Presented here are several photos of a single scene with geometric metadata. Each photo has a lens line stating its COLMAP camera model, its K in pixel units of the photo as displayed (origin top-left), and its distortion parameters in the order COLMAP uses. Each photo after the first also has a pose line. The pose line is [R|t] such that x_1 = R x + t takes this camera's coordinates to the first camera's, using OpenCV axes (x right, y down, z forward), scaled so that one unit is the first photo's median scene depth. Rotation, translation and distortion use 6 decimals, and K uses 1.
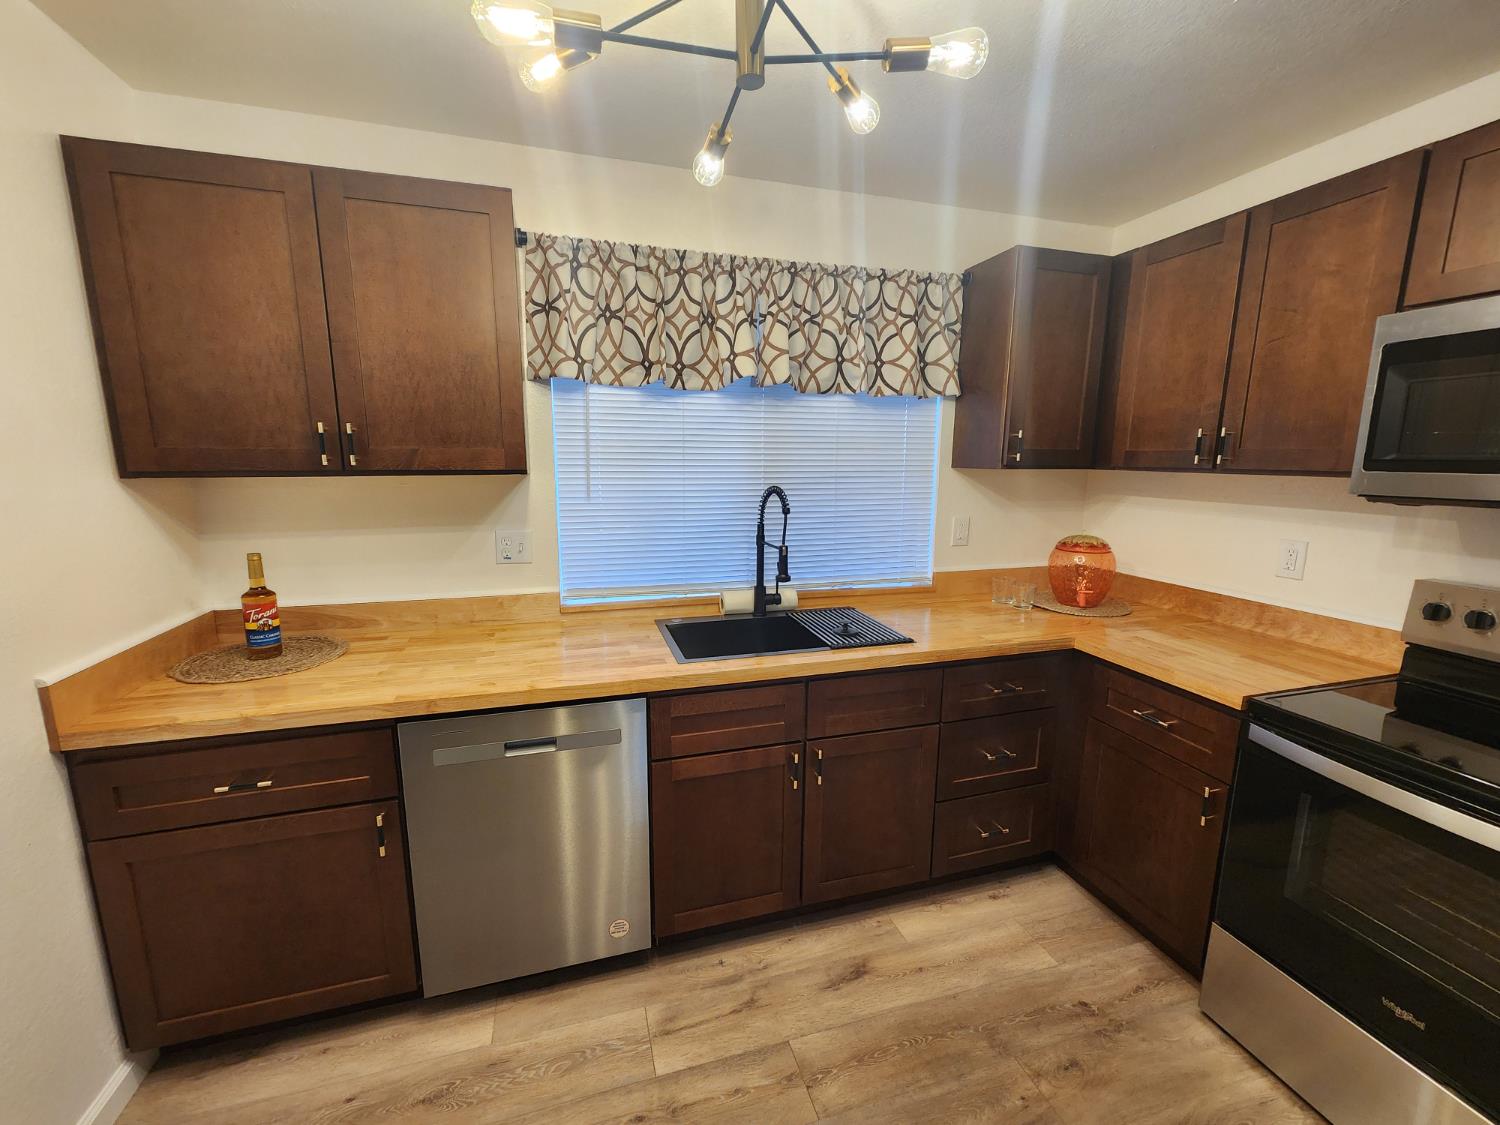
lens RADIAL K [[611.9, 0, 747.9], [0, 611.9, 564.9], [0, 0, 1]] dist [0.000968, 0.000882]
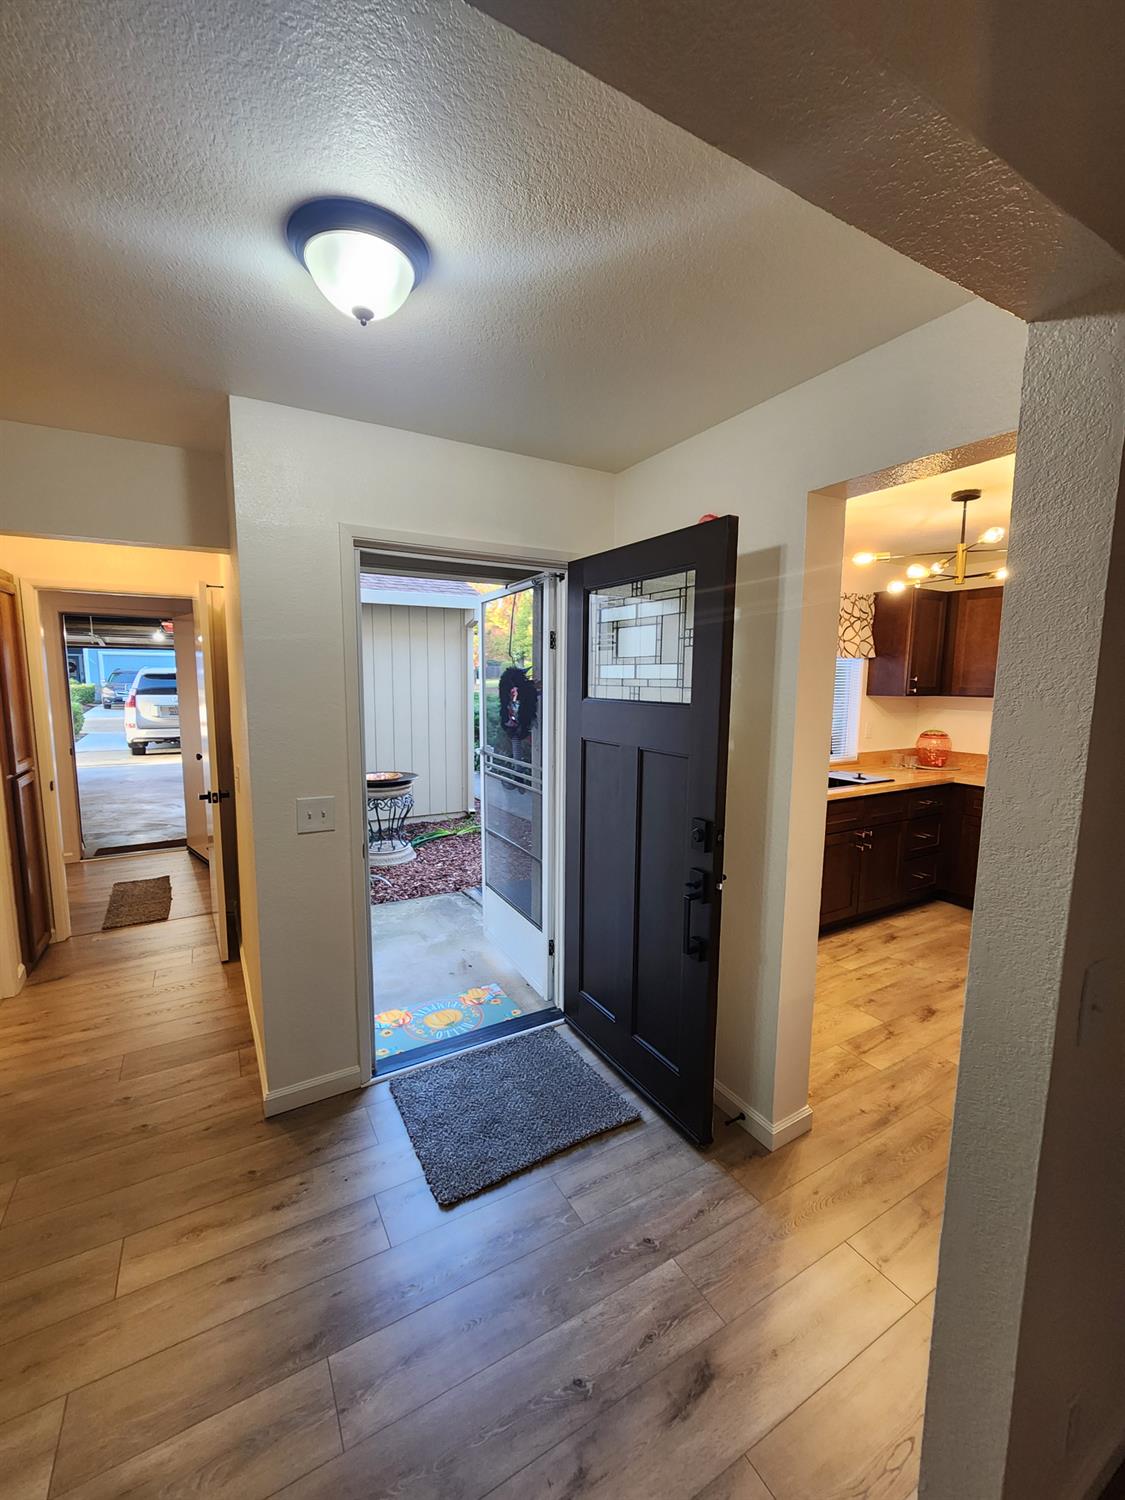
lens RADIAL K [[611.9, 0, 569.7], [0, 611.9, 753.1], [0, 0, 1]] dist [0.000968, 0.000882]
pose [[0.971353, -0.024304, 0.236395, -1.070367], [0.037049, 0.998081, -0.049624, 0.080511], [-0.234735, 0.056960, 0.970389, -0.625196]]
